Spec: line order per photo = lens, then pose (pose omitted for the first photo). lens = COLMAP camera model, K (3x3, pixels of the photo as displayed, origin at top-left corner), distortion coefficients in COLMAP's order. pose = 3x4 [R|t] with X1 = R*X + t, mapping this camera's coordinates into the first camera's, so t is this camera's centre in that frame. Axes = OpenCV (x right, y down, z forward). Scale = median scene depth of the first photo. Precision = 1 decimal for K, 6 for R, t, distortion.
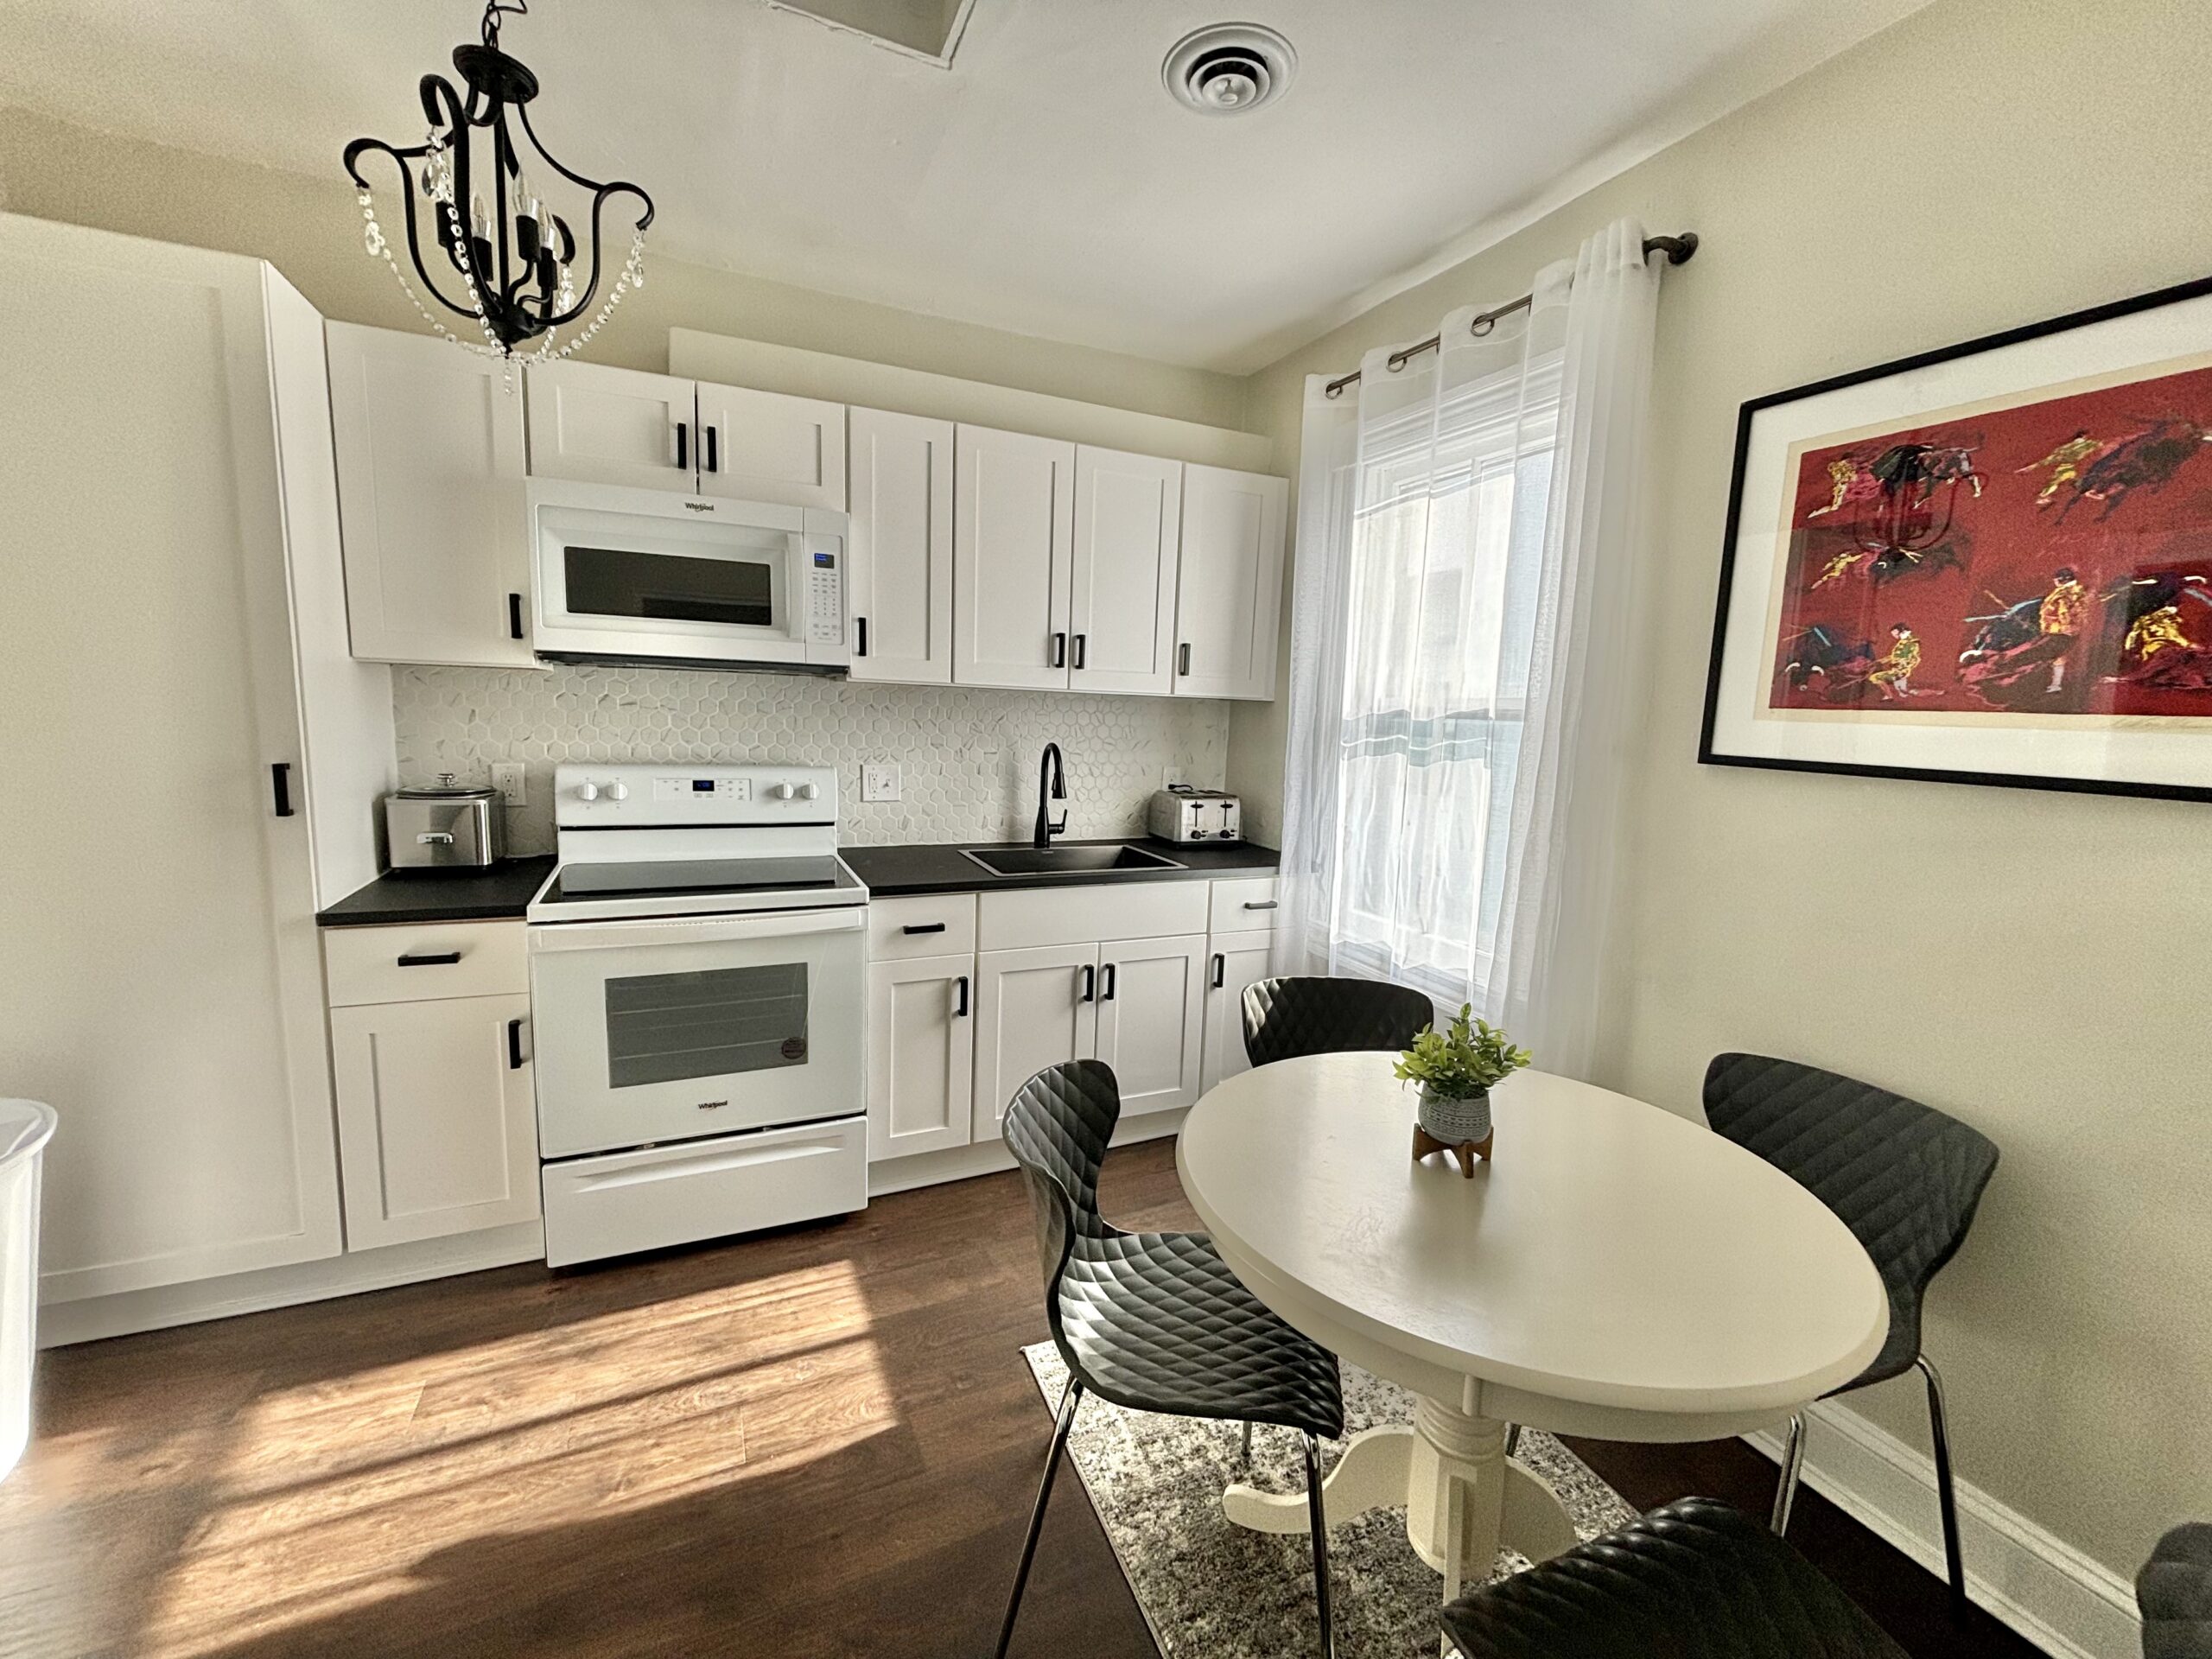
lens RADIAL K [[879.2, 0, 1098.9], [0, 879.2, 827.7], [0, 0, 1]] dist [0.001582, 0.000337]
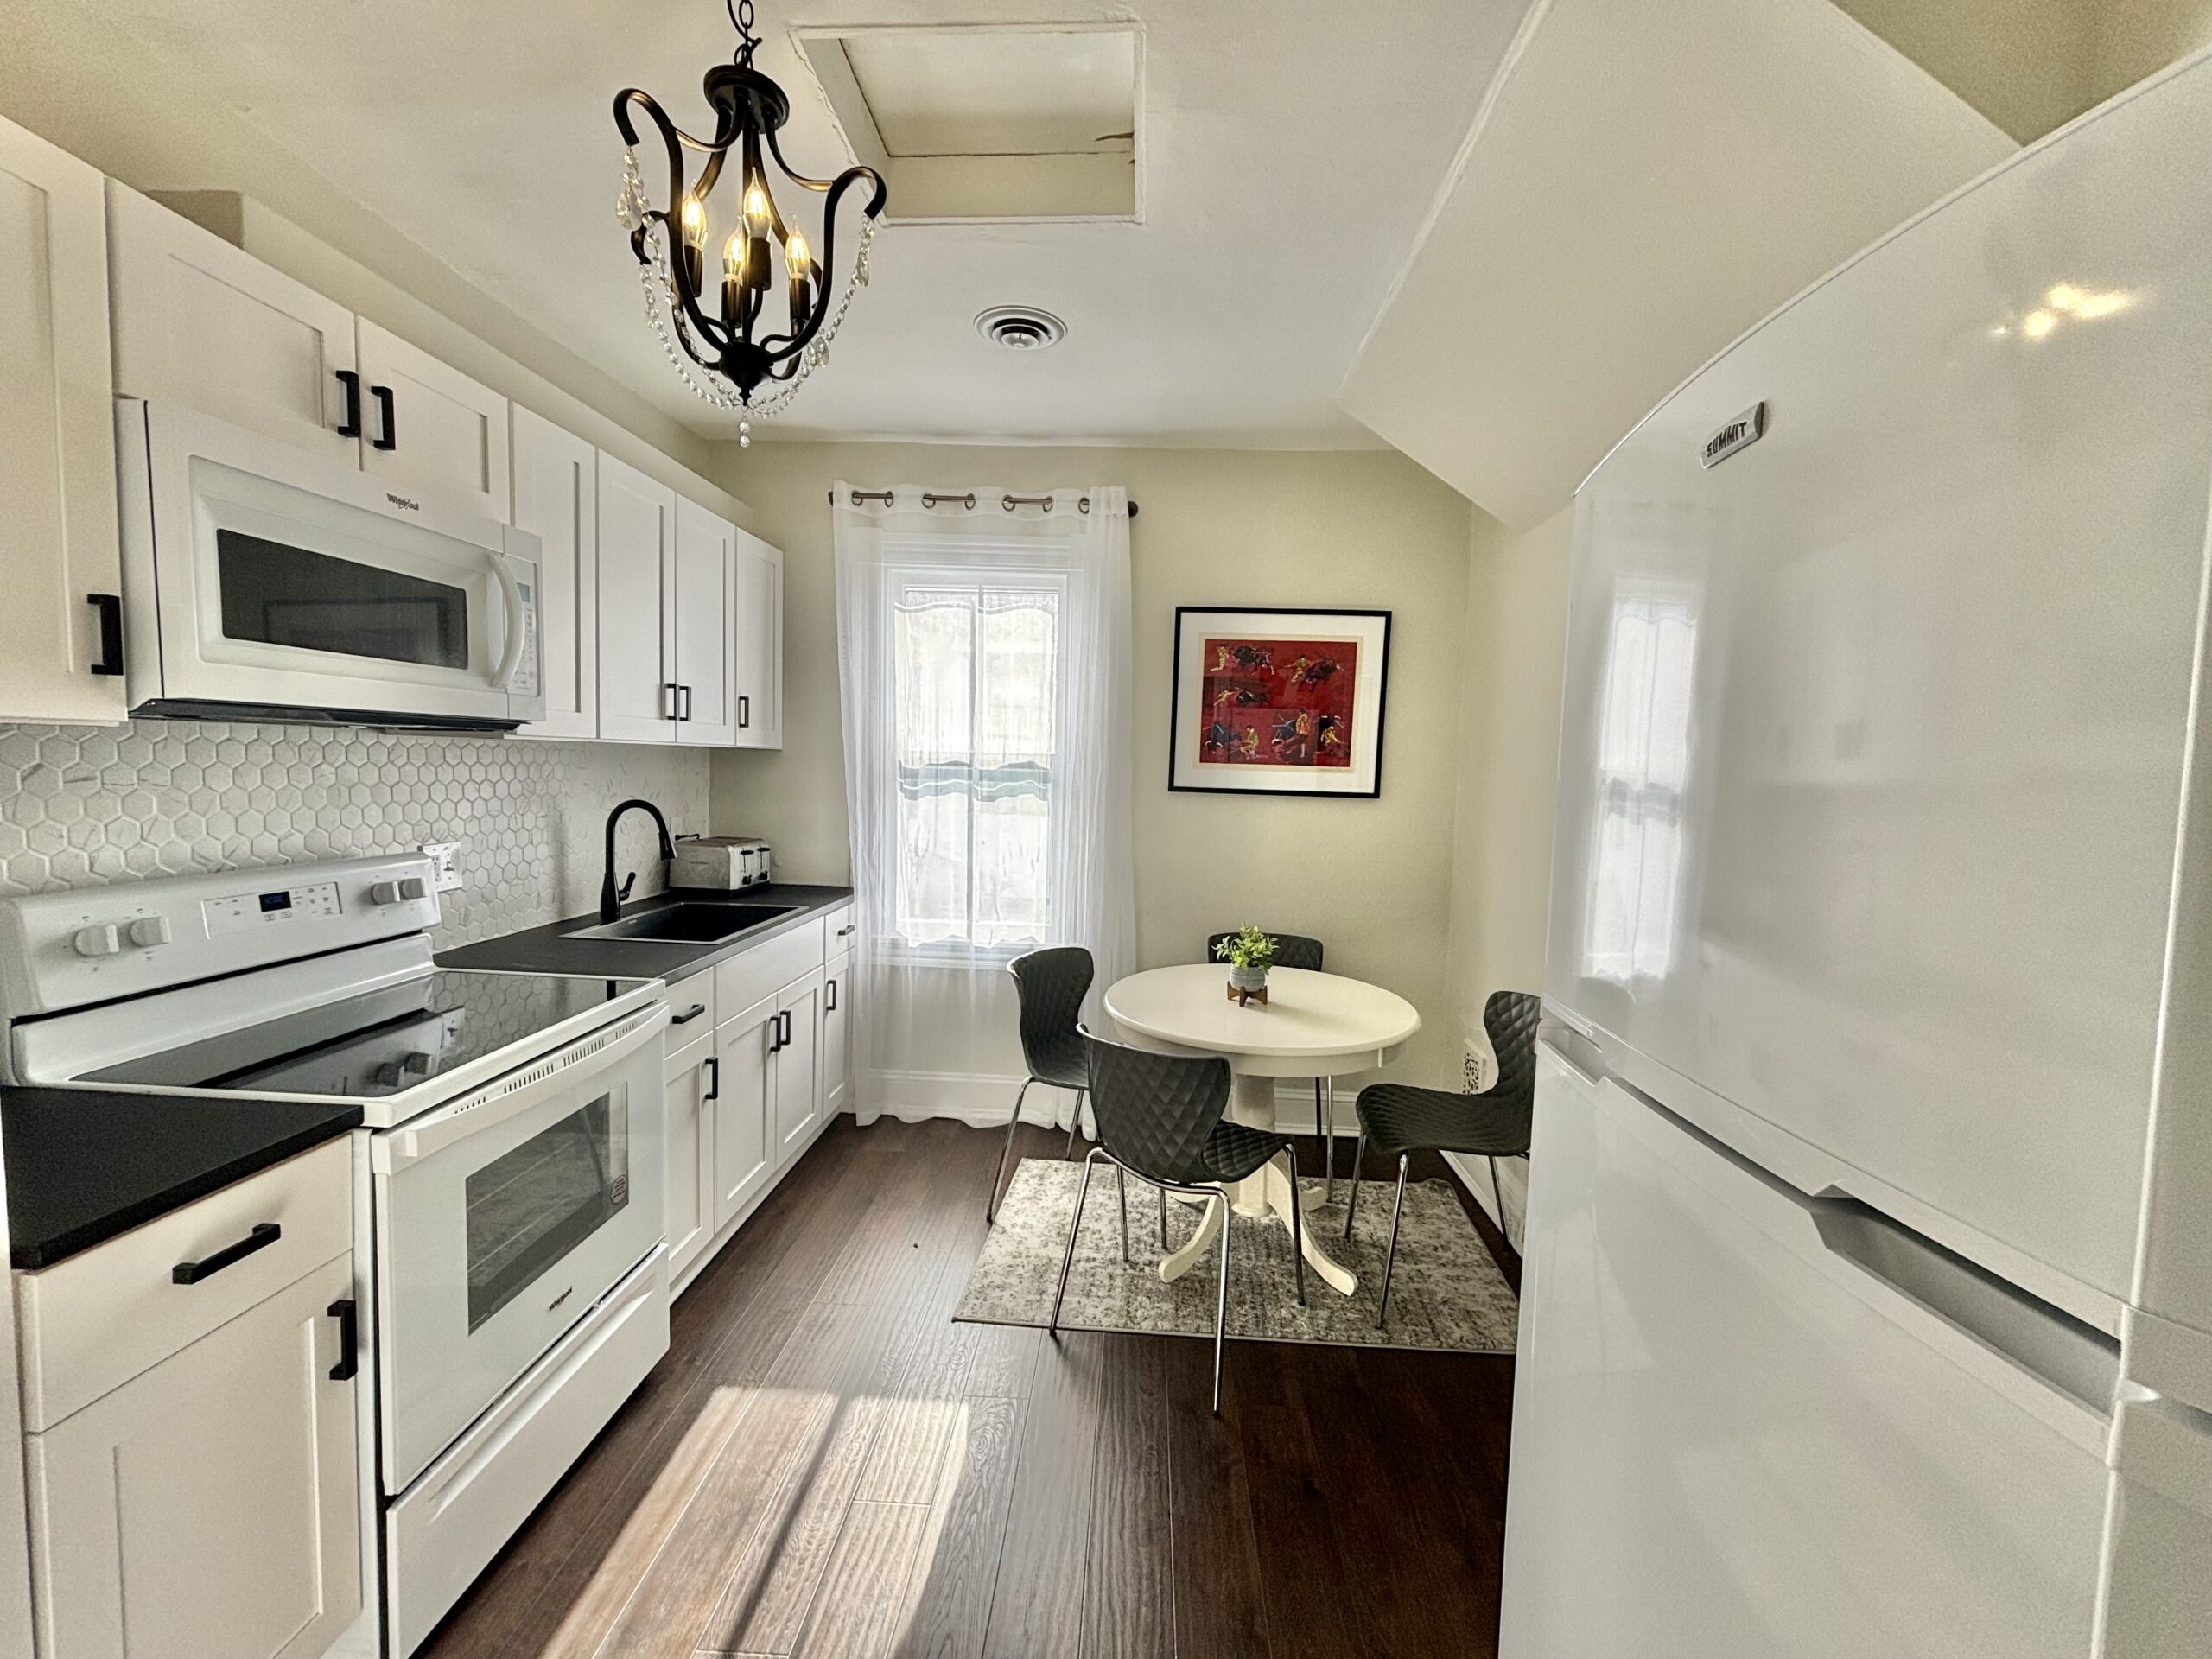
lens RADIAL K [[879.2, 0, 1098.9], [0, 879.2, 827.7], [0, 0, 1]] dist [0.001582, 0.000337]
pose [[0.477562, -0.087958, 0.874184, -0.825164], [0.107411, 0.993358, 0.041270, -0.072451], [-0.872007, 0.074188, 0.483838, 0.187222]]
